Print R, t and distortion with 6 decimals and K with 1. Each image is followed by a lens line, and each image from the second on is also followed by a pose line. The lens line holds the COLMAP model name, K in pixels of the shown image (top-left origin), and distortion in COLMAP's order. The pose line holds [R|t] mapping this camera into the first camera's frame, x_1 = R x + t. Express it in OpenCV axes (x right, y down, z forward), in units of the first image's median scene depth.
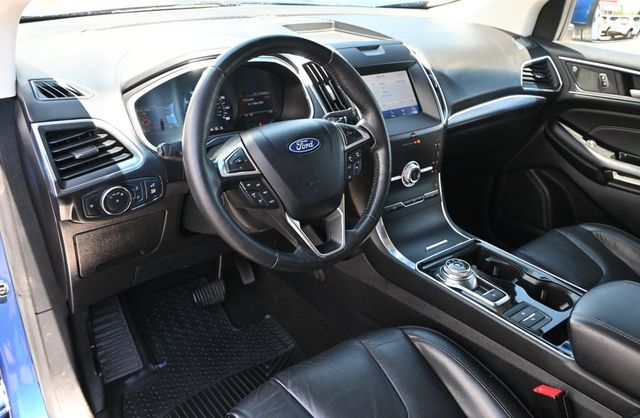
lens RADIAL K [[513.4, 0, 320.0], [0, 513.4, 209.0], [0, 0, 1]] dist [0.001106, 0.001169]
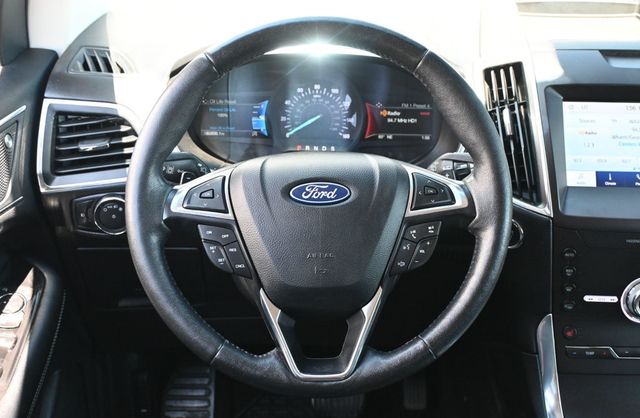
lens RADIAL K [[843.9, 0, 320.0], [0, 843.9, 209.0], [0, 0, 1]] dist [0.000908, -0.029570]
pose [[0.797531, 0.209486, -0.565739, 0.522340], [-0.255821, 0.966720, -0.002672, -0.098188], [0.546352, 0.146859, 0.824580, 0.158866]]
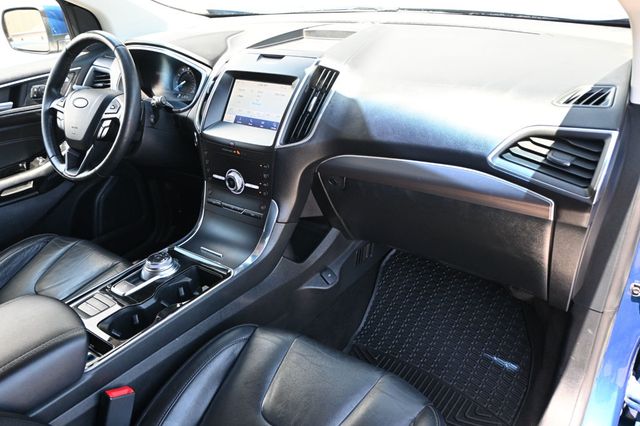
lens RADIAL K [[485.5, 0, 320.0], [0, 485.5, 213.0], [0, 0, 1]] dist [-0.007564, -0.004205]
pose [[0.304184, 0.393371, -0.867601, 1.516696], [-0.366301, 0.889035, 0.274663, -0.472374], [0.879372, 0.234255, 0.414523, 1.061406]]
